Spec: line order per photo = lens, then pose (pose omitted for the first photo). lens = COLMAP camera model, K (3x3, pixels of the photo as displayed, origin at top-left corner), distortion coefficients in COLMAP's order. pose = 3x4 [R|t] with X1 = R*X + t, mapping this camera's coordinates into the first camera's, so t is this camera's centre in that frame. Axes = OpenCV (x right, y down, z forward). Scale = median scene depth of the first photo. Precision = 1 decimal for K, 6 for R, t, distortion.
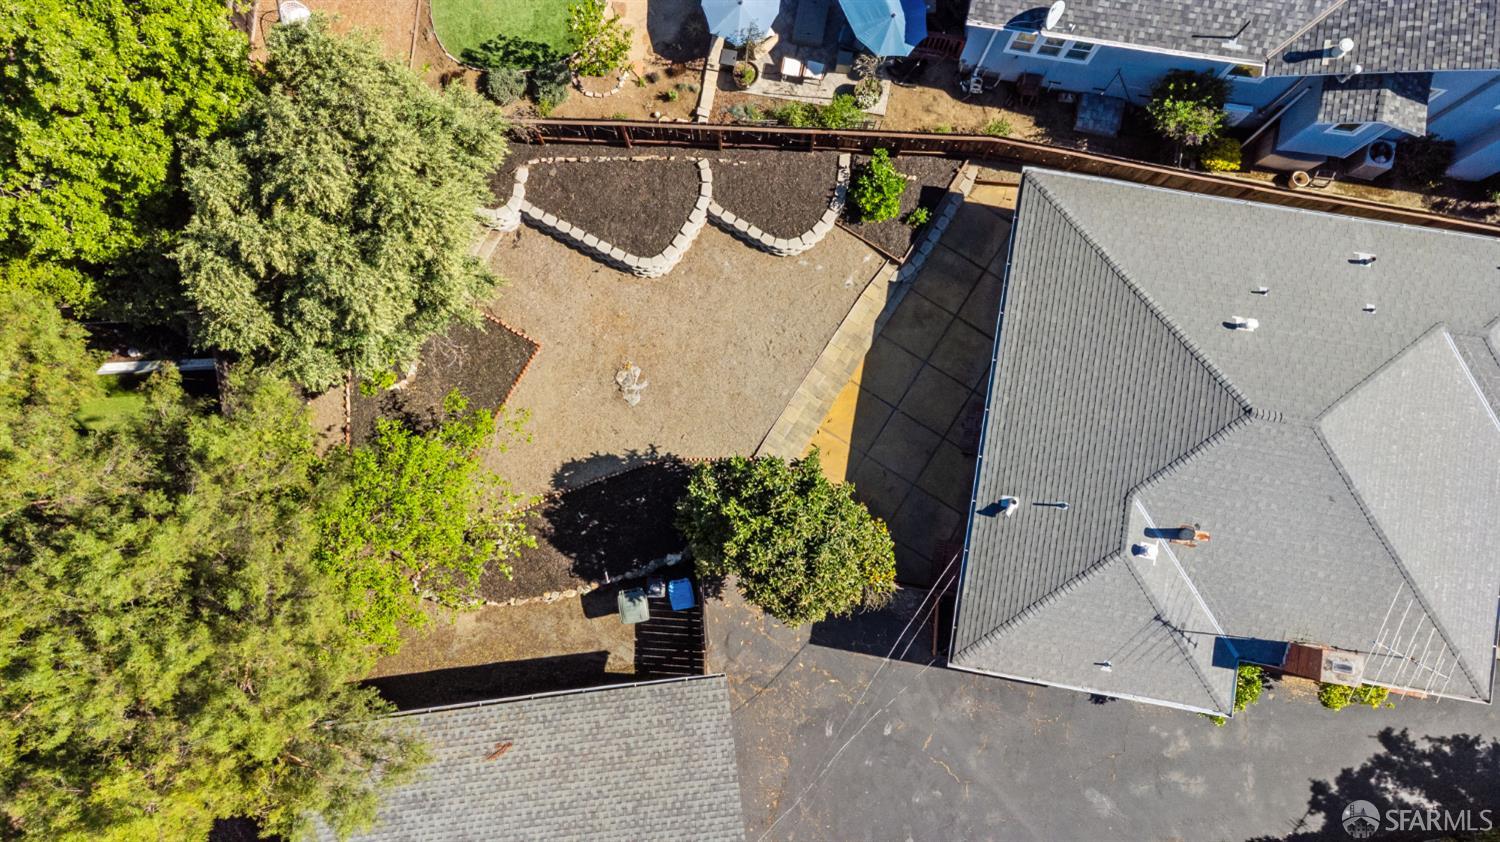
lens RADIAL K [[1110.0, 0, 744.8], [0, 1110.0, 420.0], [0, 0, 1]] dist [0.016958, 0.066015]
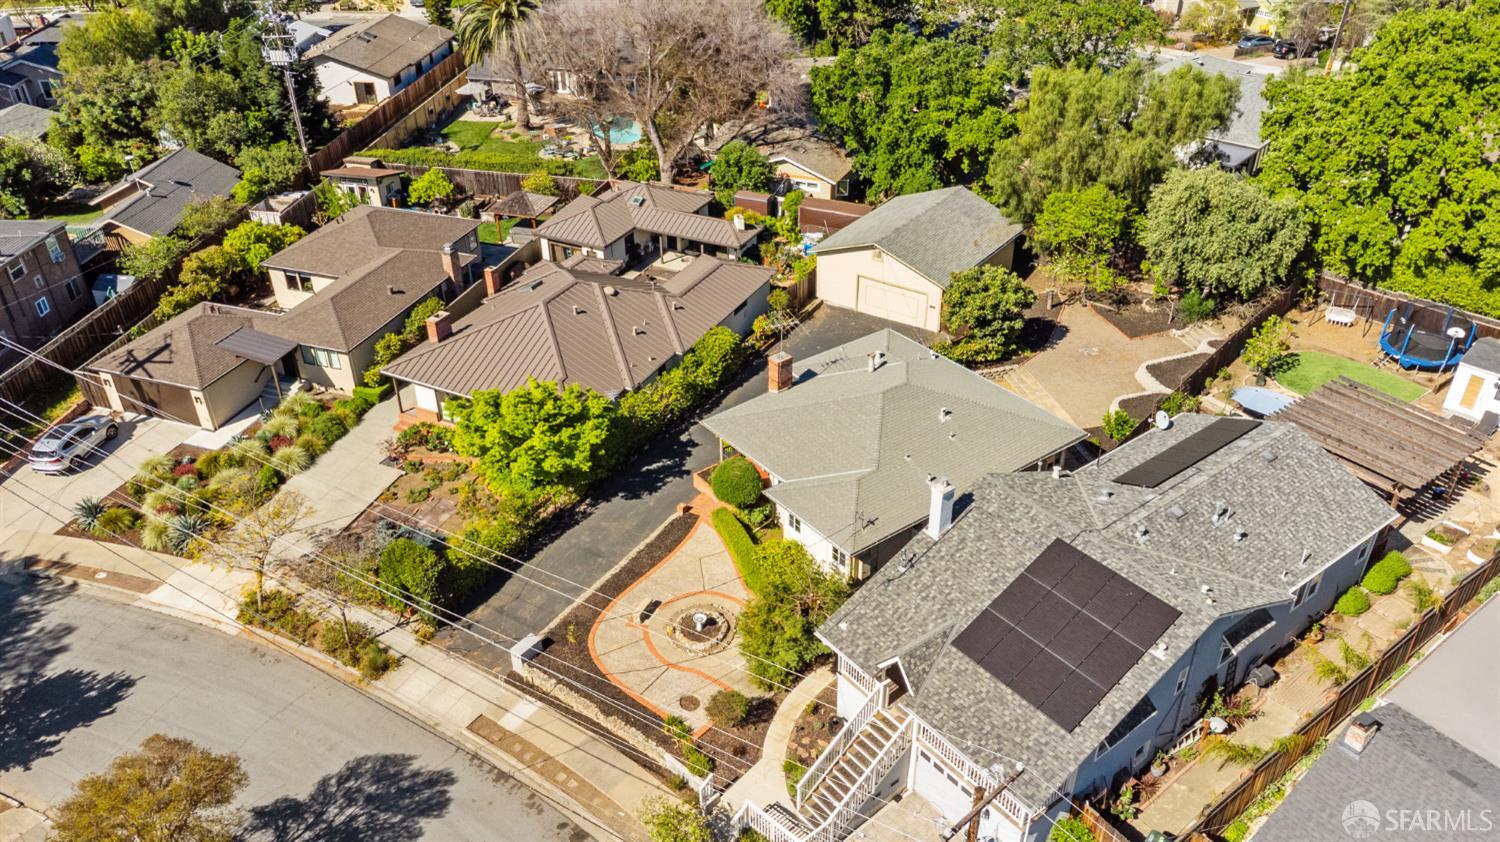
lens RADIAL K [[1110.0, 0, 744.8], [0, 1110.0, 420.0], [0, 0, 1]] dist [0.016958, 0.066015]
pose [[-0.686590, 0.402410, -0.605525, 1.580103], [-0.721376, -0.273250, 0.636358, -0.894953], [0.090617, 0.873728, 0.477899, 0.116275]]
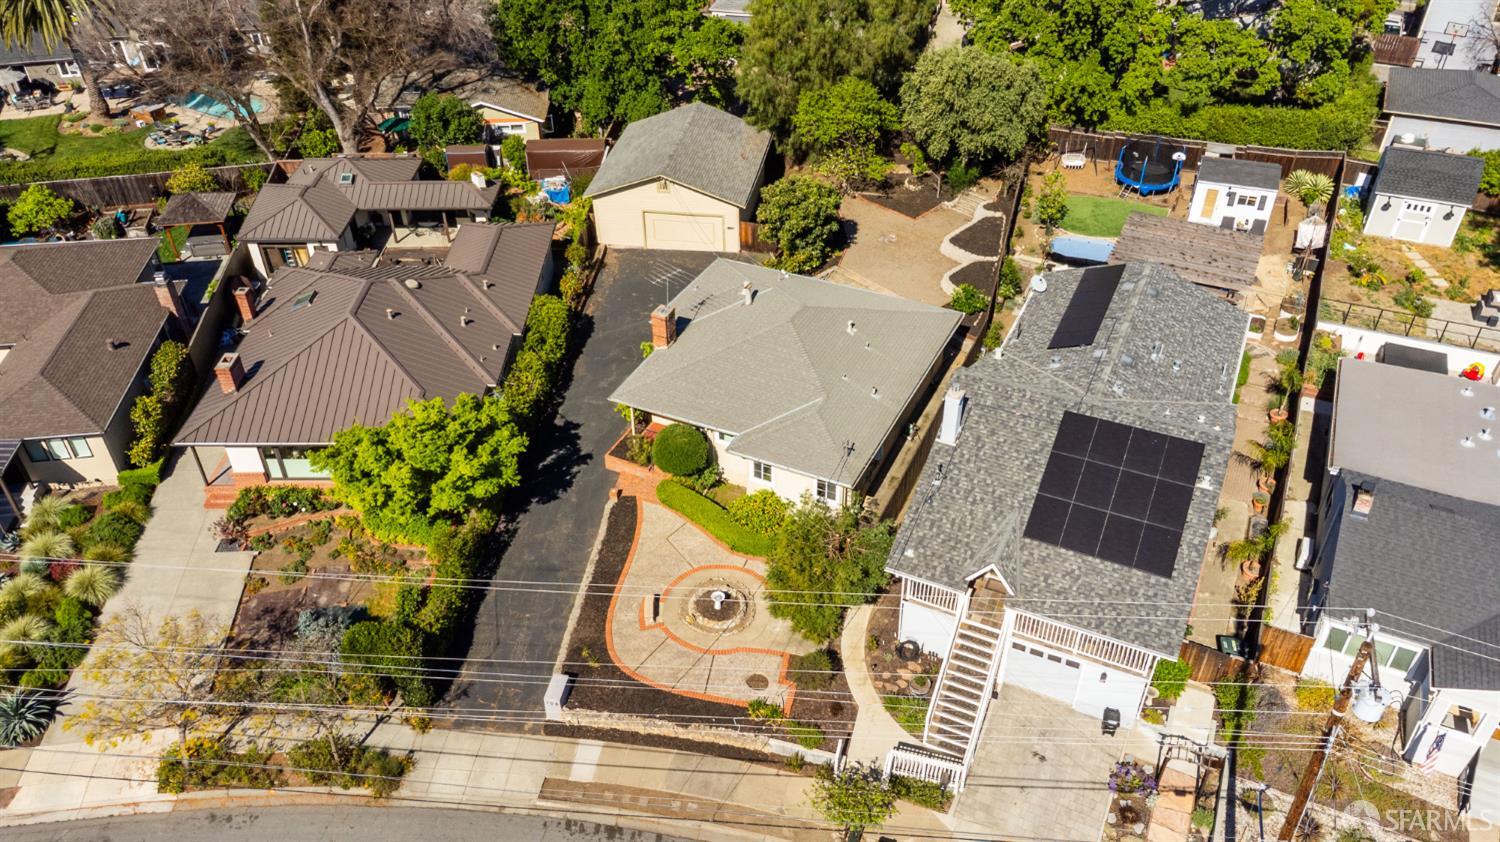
lens RADIAL K [[1110.0, 0, 744.8], [0, 1110.0, 420.0], [0, 0, 1]] dist [0.016958, 0.066015]
pose [[-0.284009, 0.582002, -0.761979, 1.758709], [-0.952450, -0.079784, 0.294064, -0.415350], [0.110352, 0.809264, 0.576987, 0.063497]]
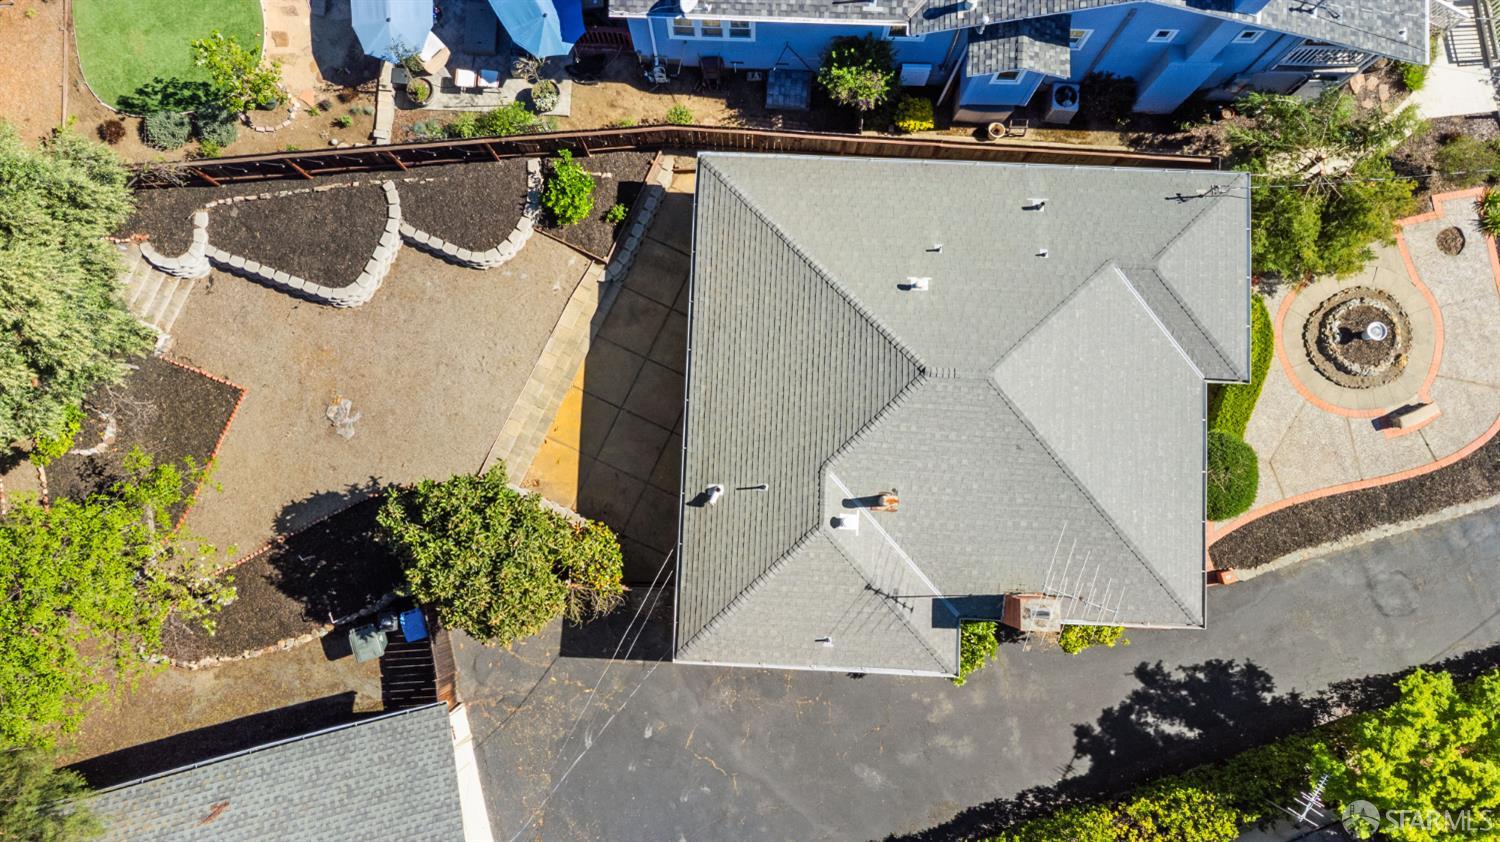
lens RADIAL K [[1110.0, 0, 744.8], [0, 1110.0, 420.0], [0, 0, 1]] dist [0.016958, 0.066015]
pose [[0.992094, -0.124567, 0.015284, 0.238671], [0.124564, 0.992211, 0.001126, 0.012897], [-0.015306, 0.000786, 0.999883, 0.010843]]
